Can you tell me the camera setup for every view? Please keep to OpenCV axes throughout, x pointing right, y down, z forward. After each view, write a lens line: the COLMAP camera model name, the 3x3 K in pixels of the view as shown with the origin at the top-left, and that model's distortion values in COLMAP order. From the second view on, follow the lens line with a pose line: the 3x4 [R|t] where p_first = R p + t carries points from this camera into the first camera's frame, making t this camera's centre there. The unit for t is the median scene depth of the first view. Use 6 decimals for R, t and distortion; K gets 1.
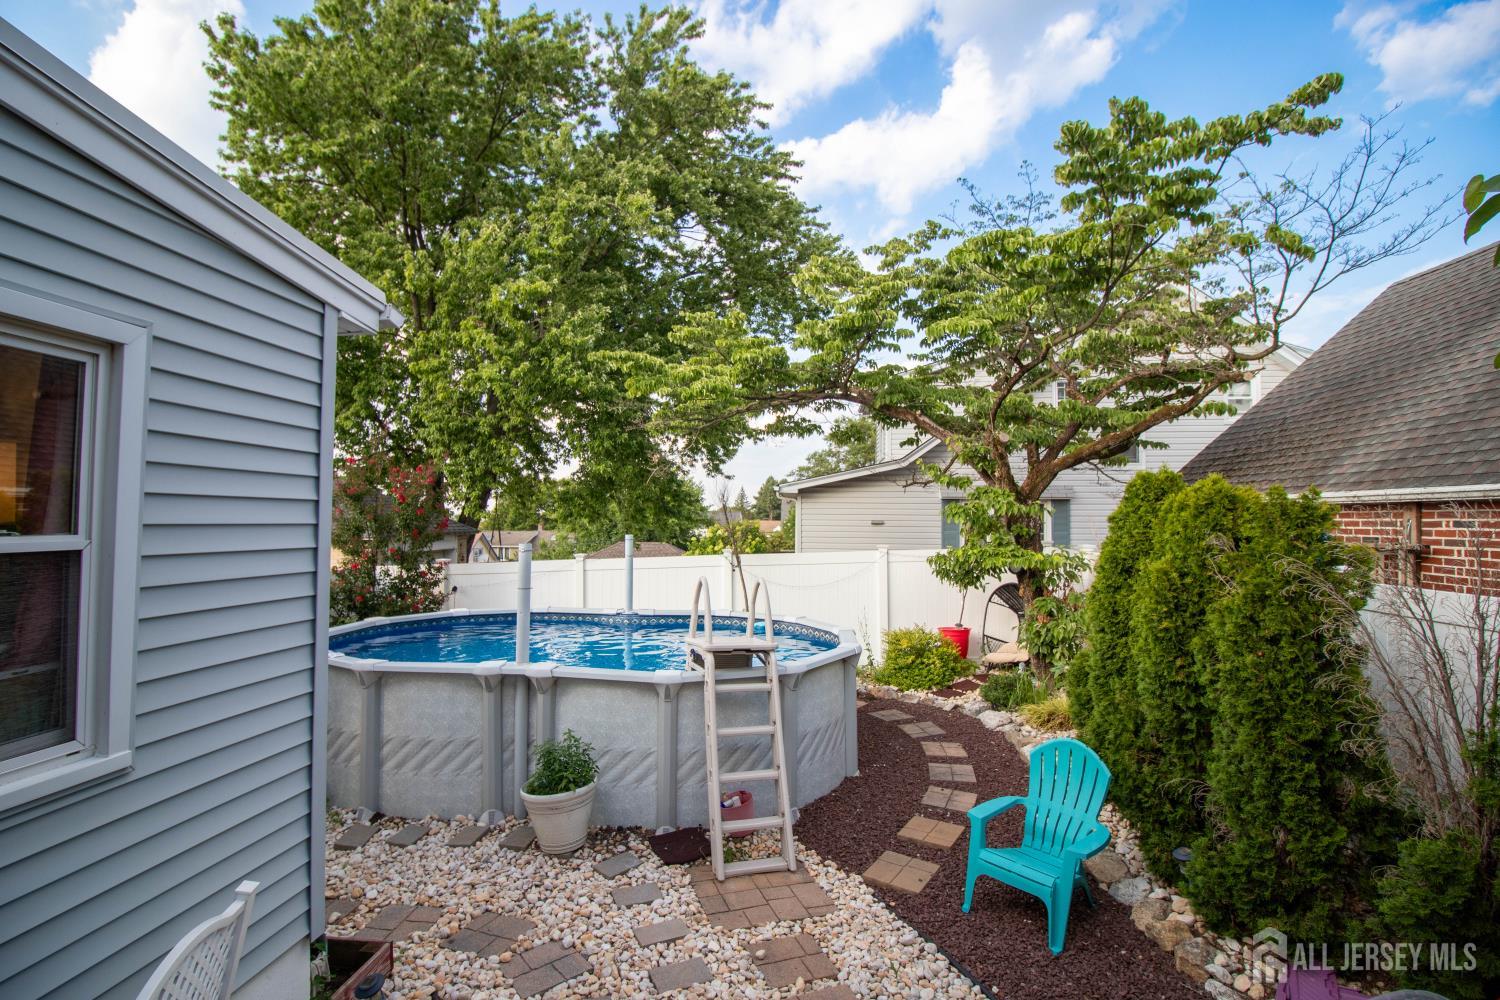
lens RADIAL K [[701.3, 0, 717.0], [0, 701.3, 493.3], [0, 0, 1]] dist [-0.001226, -0.012370]
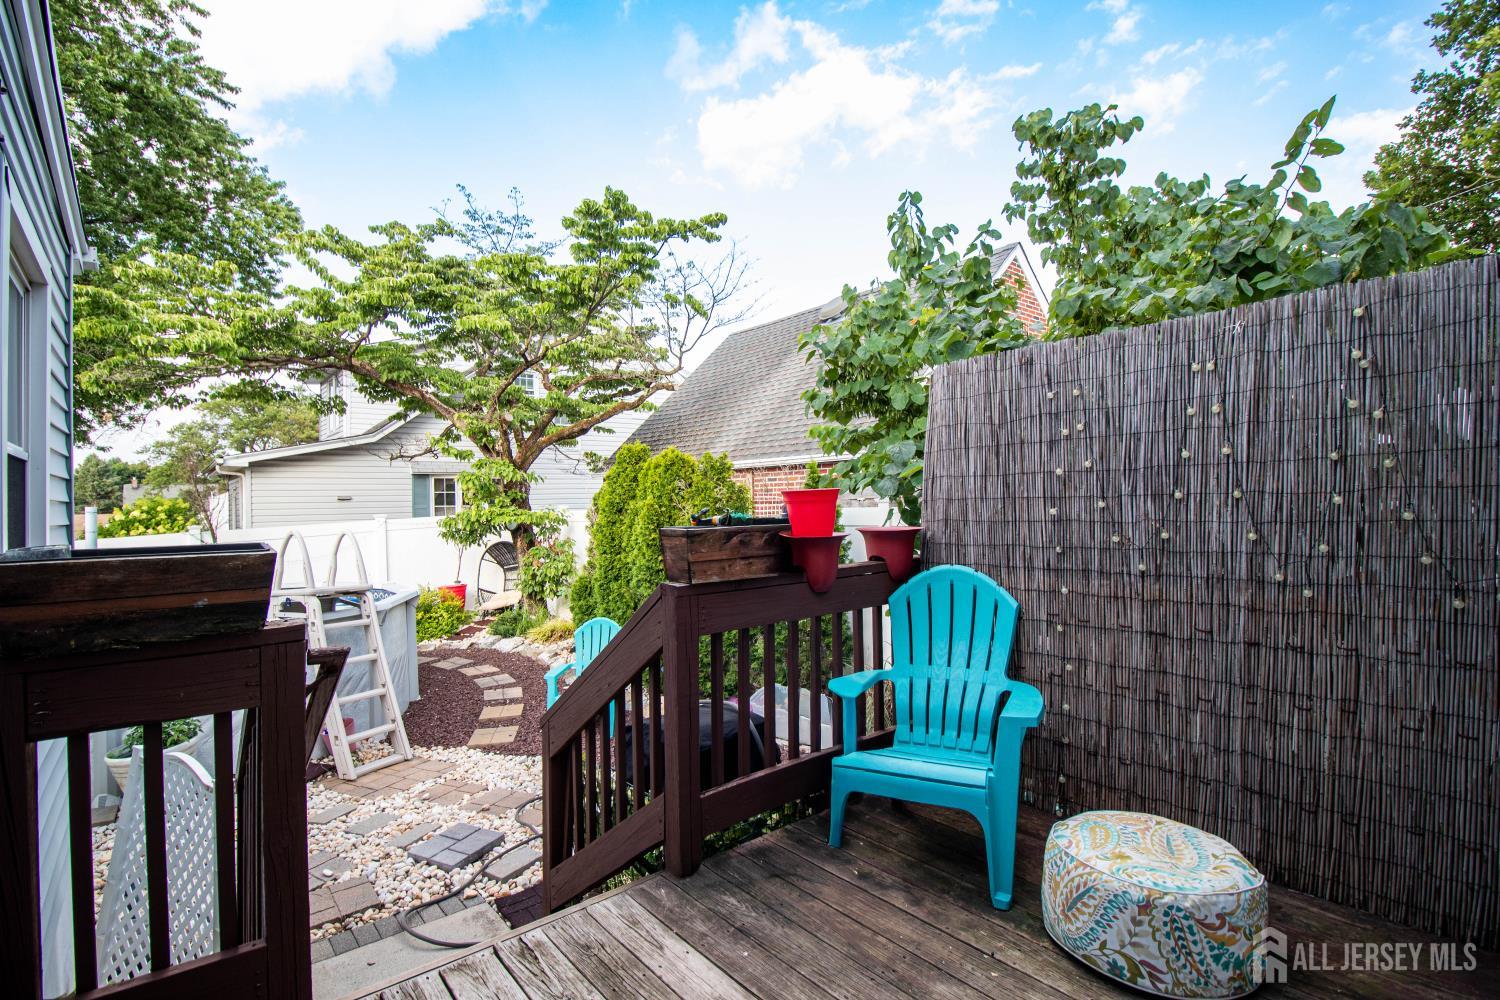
lens RADIAL K [[748.0, 0, 750.0], [0, 748.0, 500.0], [0, 0, 1]] dist [0.001238, -0.015010]
pose [[0.674699, -0.017837, 0.737878, -0.365577], [-0.000754, 0.999691, 0.024856, 0.042528], [-0.738093, -0.017327, 0.674477, -0.257896]]
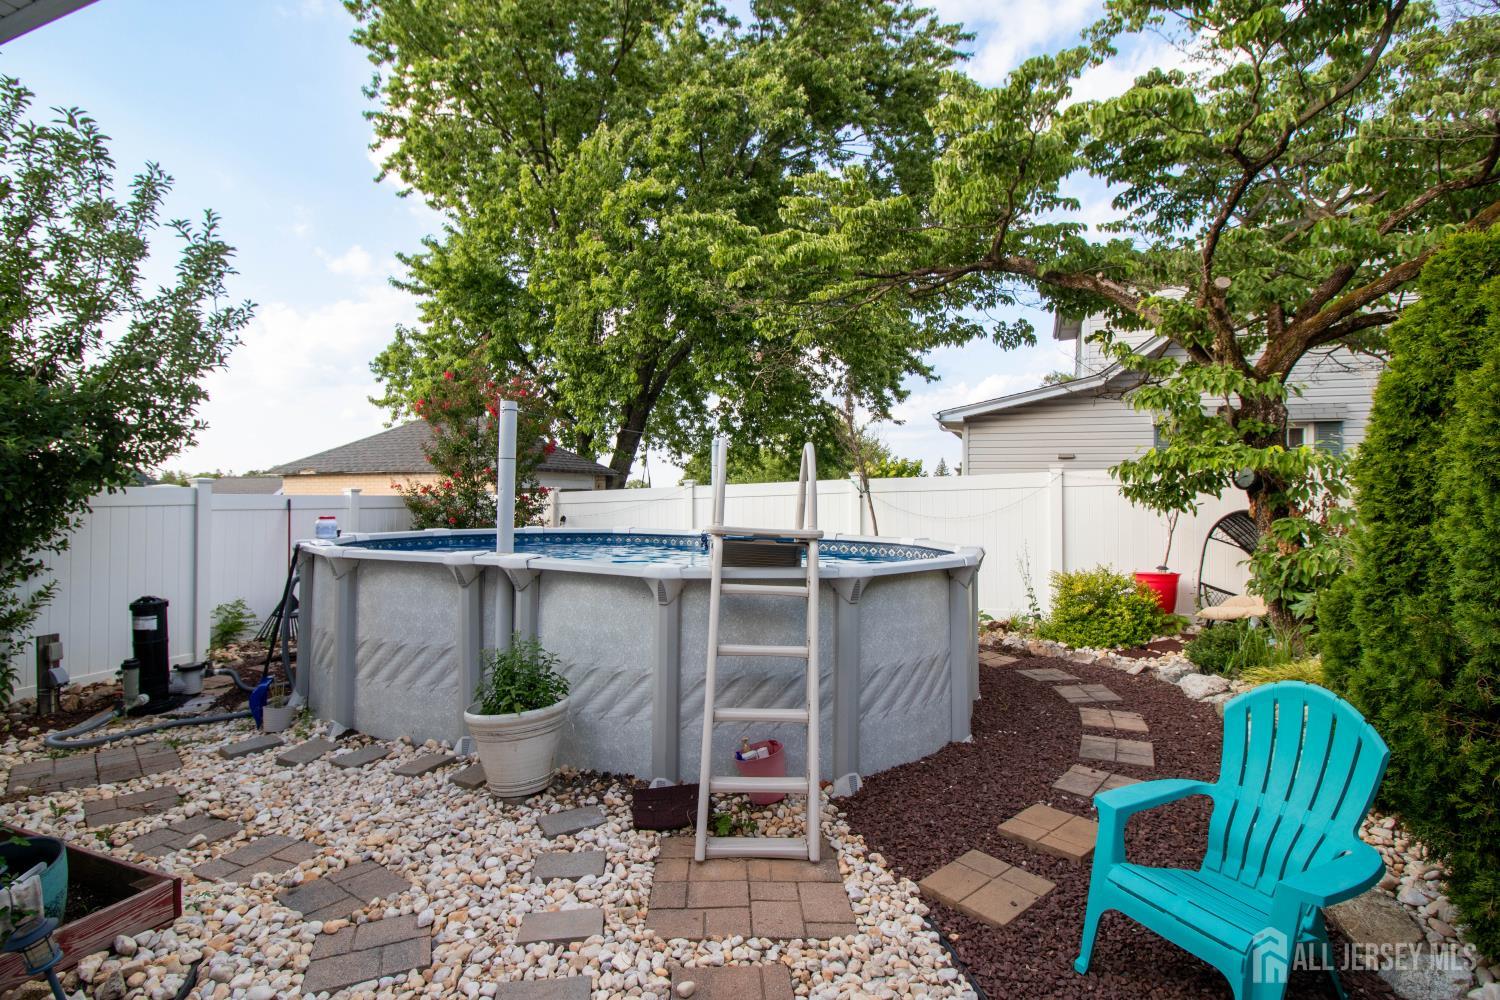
lens RADIAL K [[709.4, 0, 749.7], [0, 709.4, 478.3], [0, 0, 1]] dist [0.000931, -0.012825]
pose [[0.970531, 0.001110, -0.240975, 0.170369], [0.000340, 0.999982, 0.005976, 0.146401], [0.240977, -0.005882, 0.970513, 0.284734]]
